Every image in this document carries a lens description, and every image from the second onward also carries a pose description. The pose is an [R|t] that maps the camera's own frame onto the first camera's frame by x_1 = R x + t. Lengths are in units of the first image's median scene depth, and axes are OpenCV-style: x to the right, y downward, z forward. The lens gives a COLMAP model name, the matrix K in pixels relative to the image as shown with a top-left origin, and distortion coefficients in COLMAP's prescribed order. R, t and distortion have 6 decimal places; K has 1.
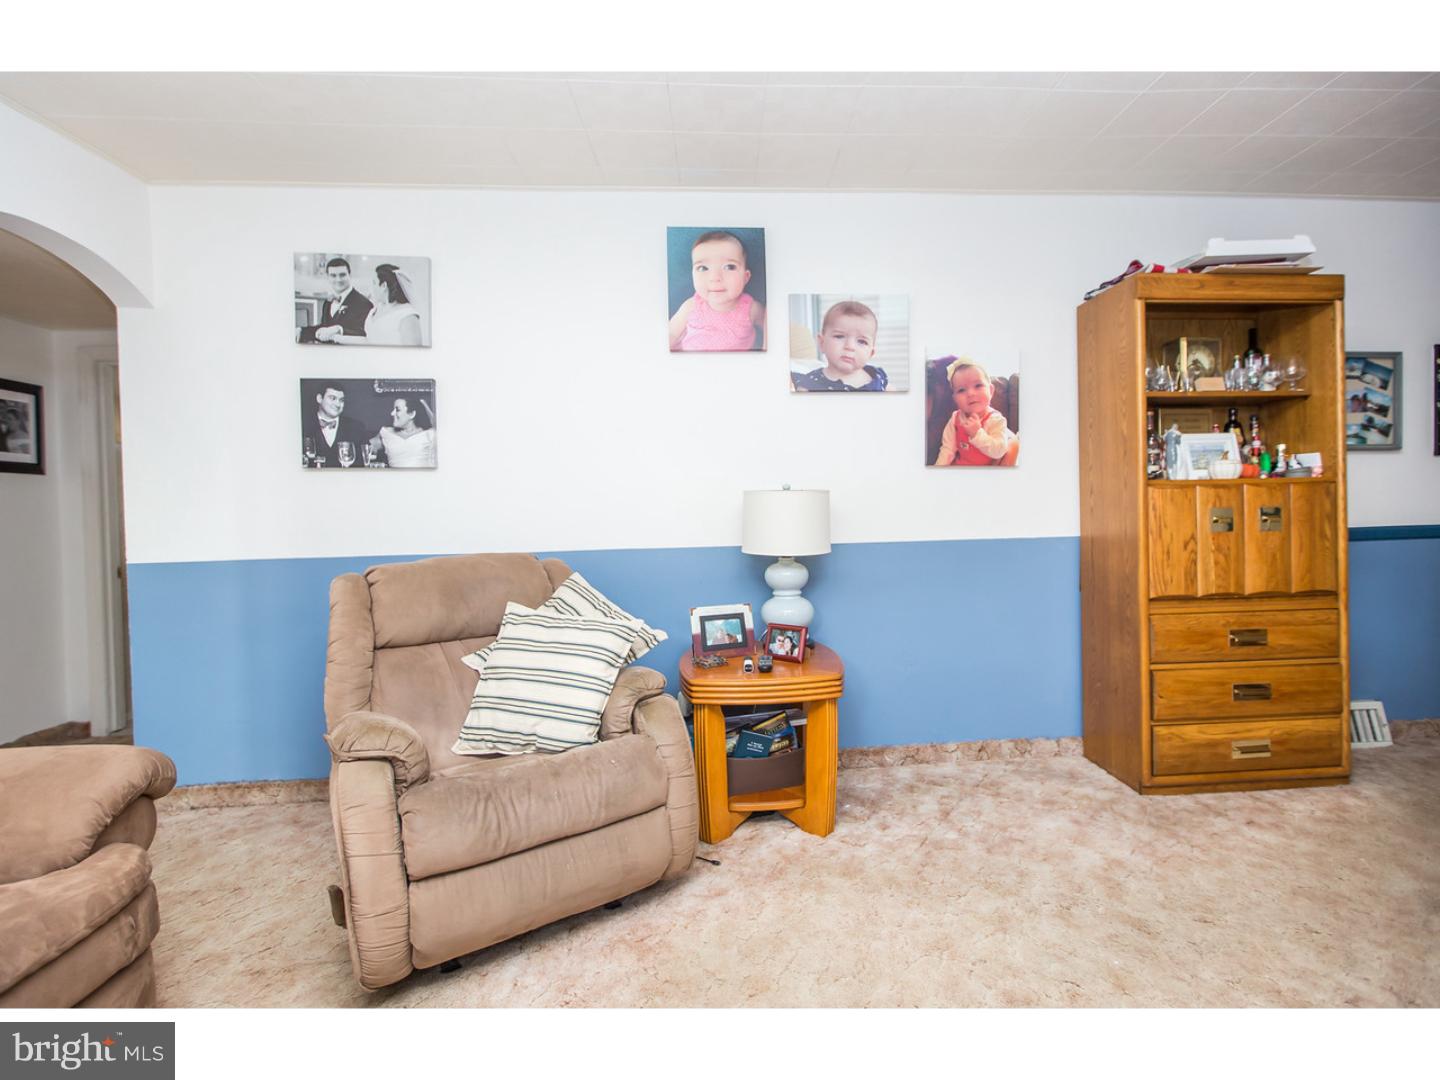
lens RADIAL K [[748.5, 0, 721.0], [0, 748.5, 519.9], [0, 0, 1]] dist [-0.000053, -0.000537]
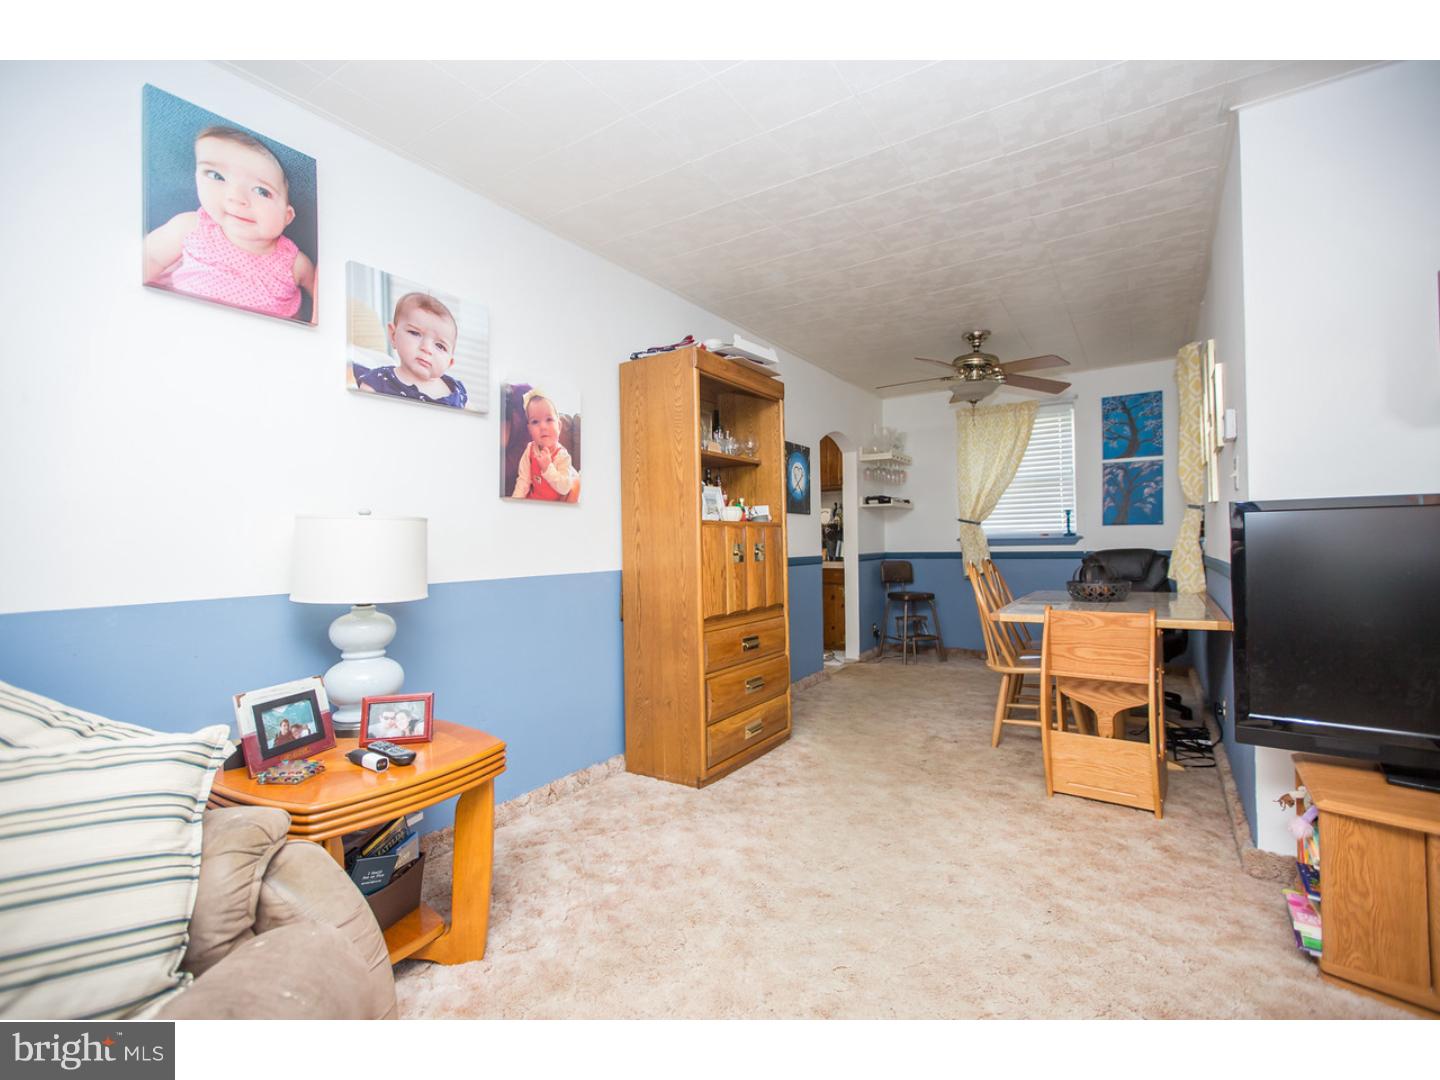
lens RADIAL K [[674.4, 0, 721.9], [0, 674.4, 534.9], [0, 0, 1]] dist [-0.000270, 0.000005]
pose [[0.570212, 0.022030, 0.821202, -0.277818], [0.018053, 0.999063, -0.039336, 0.012840], [-0.821299, 0.037255, 0.569280, 0.341057]]
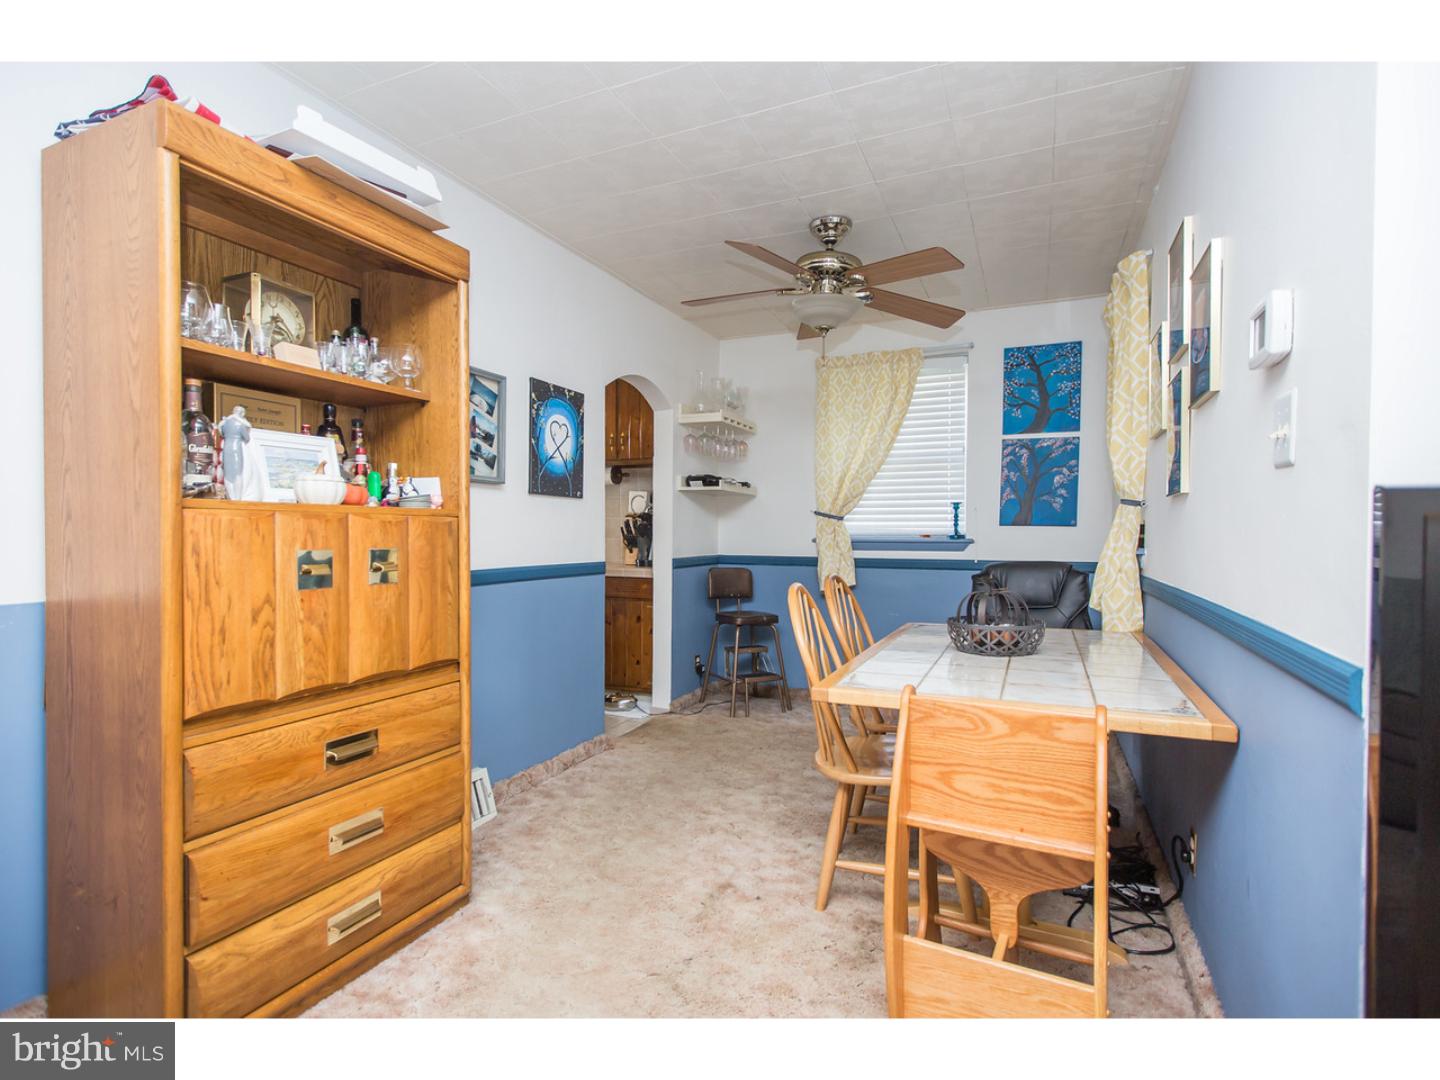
lens RADIAL K [[711.2, 0, 739.0], [0, 711.2, 539.6], [0, 0, 1]] dist [0.000604, -0.000485]
pose [[0.419398, 0.012367, 0.907718, 0.261520], [0.000470, 0.999904, -0.013840, -0.015506], [-0.907802, 0.006231, 0.419352, 0.404328]]
